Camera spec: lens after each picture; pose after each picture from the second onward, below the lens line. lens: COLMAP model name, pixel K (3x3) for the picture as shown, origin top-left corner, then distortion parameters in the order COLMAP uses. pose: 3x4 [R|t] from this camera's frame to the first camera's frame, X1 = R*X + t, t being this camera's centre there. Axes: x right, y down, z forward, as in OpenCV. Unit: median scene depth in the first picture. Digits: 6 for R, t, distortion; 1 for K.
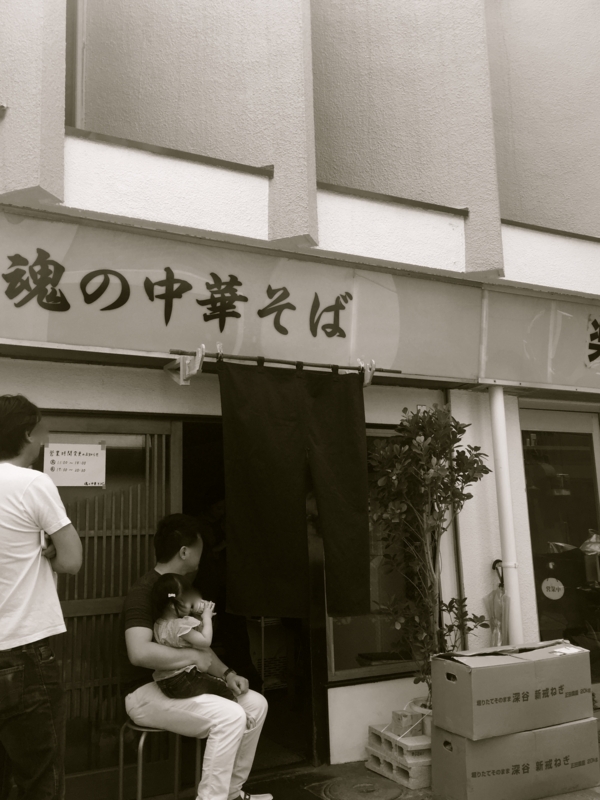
lens RADIAL K [[741.5, 0, 305.4], [0, 741.5, 395.5], [0, 0, 1]] dist [0.027073, 0.000000]
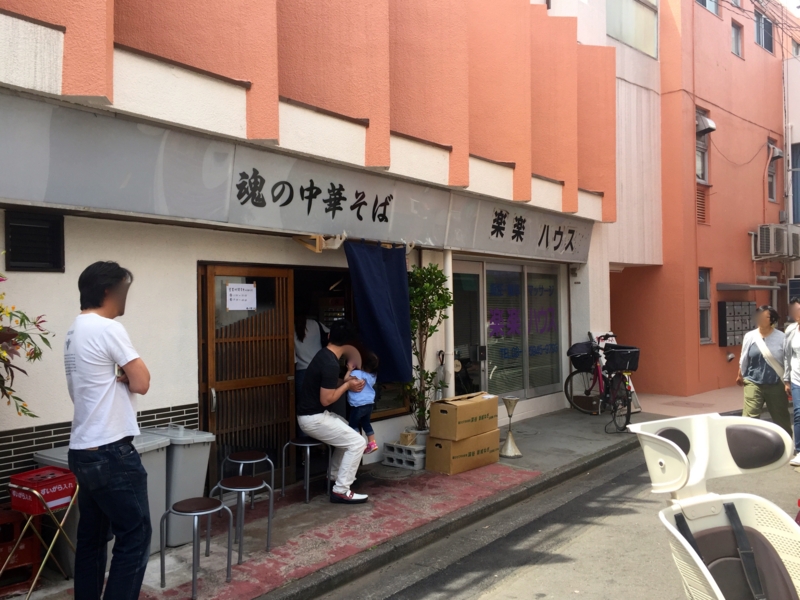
lens RADIAL K [[741.5, 0, 395.2], [0, 741.5, 300.7], [0, 0, 1]] dist [0.027073, 0.000000]
pose [[0.900354, 0.017538, 0.434804, -0.703243], [-0.087600, 0.986037, 0.141624, -0.152492], [-0.426249, -0.165600, 0.889319, -0.557712]]
